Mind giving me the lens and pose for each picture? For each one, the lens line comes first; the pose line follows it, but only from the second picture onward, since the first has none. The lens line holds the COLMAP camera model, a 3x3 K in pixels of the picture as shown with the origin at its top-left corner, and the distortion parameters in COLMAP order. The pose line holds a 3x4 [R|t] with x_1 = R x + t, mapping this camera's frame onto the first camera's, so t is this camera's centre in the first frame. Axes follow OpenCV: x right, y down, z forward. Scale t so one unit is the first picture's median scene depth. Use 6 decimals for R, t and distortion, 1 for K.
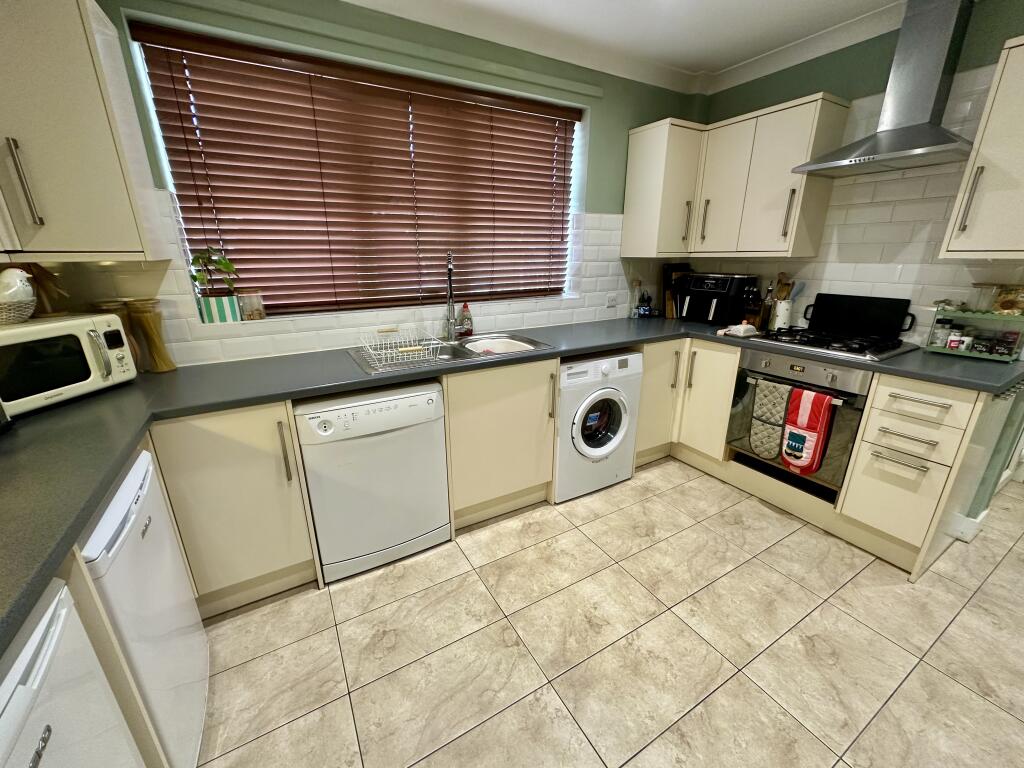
lens RADIAL K [[407.6, 0, 511.4], [0, 407.6, 381.0], [0, 0, 1]] dist [0.000729, -0.000006]
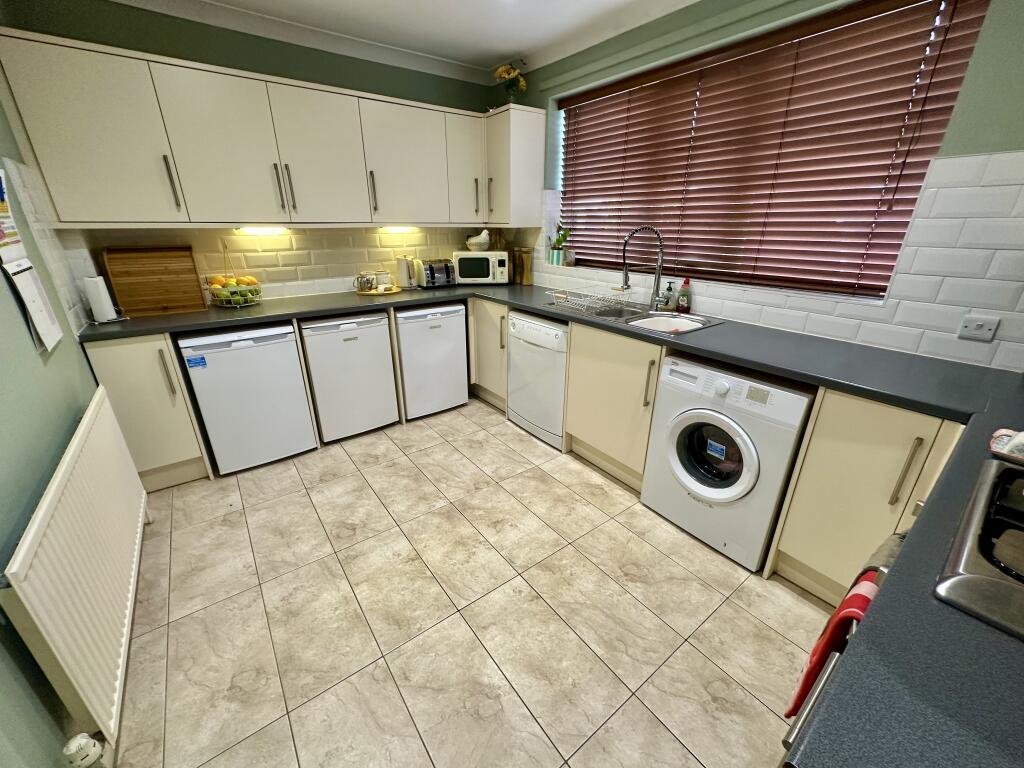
lens RADIAL K [[407.6, 0, 511.4], [0, 407.6, 381.0], [0, 0, 1]] dist [0.000729, -0.000006]
pose [[0.124374, 0.363961, -0.923073, 1.050562], [-0.306629, 0.898859, 0.313099, -0.187196], [0.943668, 0.244099, 0.223396, 0.560922]]
